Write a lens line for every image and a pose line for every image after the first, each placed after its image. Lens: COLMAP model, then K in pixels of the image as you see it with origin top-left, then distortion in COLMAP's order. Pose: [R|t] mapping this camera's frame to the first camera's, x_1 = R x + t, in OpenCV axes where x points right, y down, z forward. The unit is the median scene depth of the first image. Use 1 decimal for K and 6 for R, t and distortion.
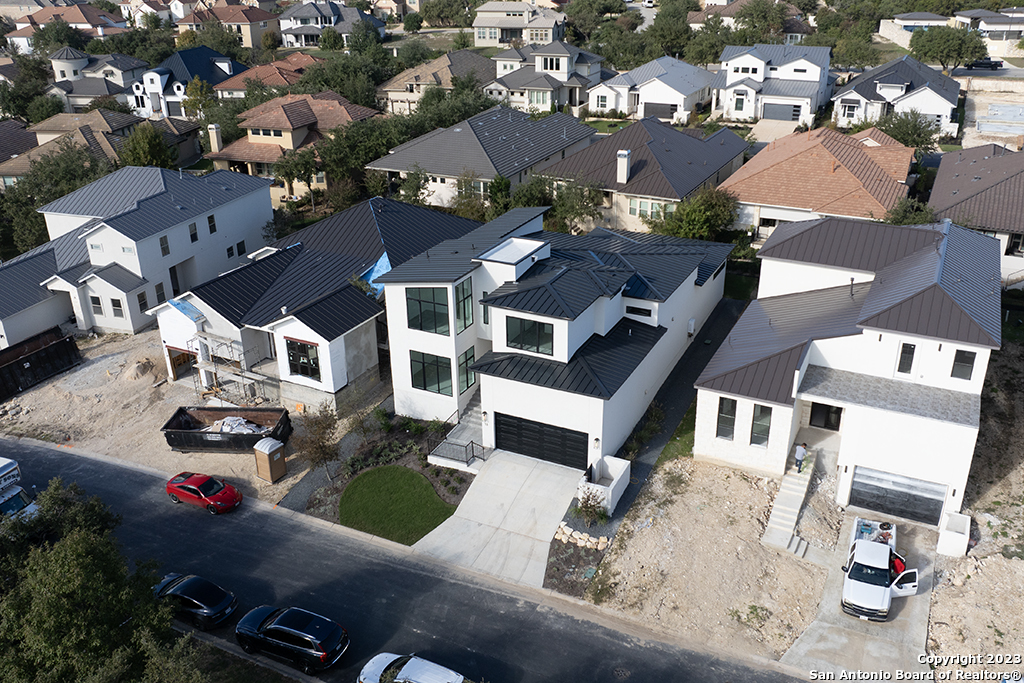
lens RADIAL K [[888.5, 0, 512.0], [0, 888.5, 341.5], [0, 0, 1]] dist [0.001135, -0.000206]
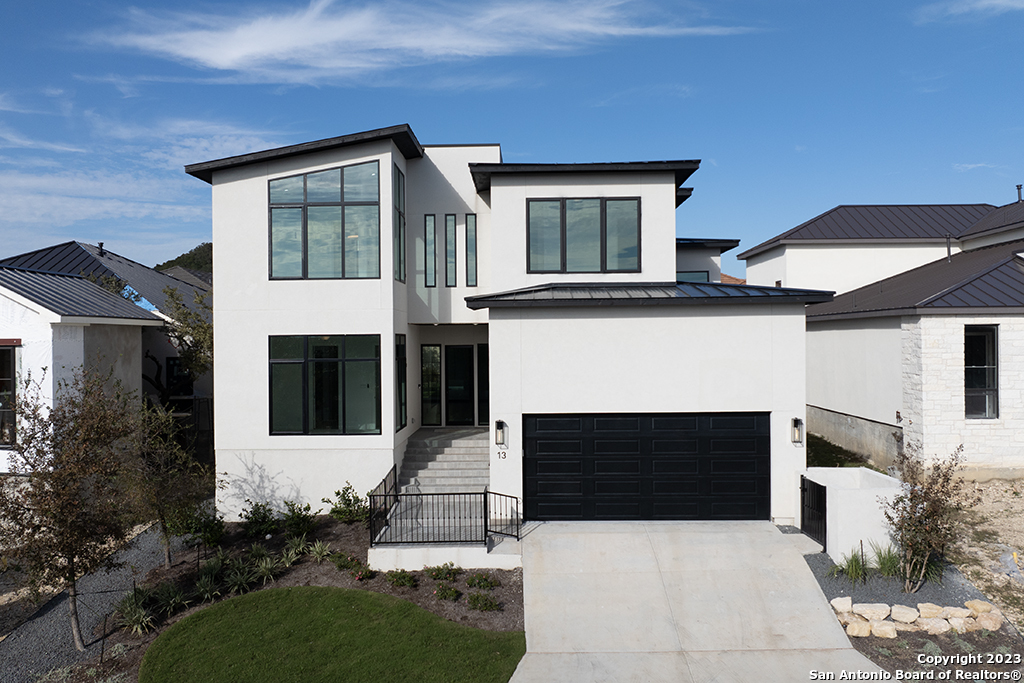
lens RADIAL K [[888.5, 0, 512.0], [0, 888.5, 341.5], [0, 0, 1]] dist [0.001135, -0.000206]
pose [[0.906182, 0.003289, 0.422874, -0.196960], [0.171367, 0.911331, -0.374311, 0.197684], [-0.386610, 0.411661, 0.825269, 0.632560]]
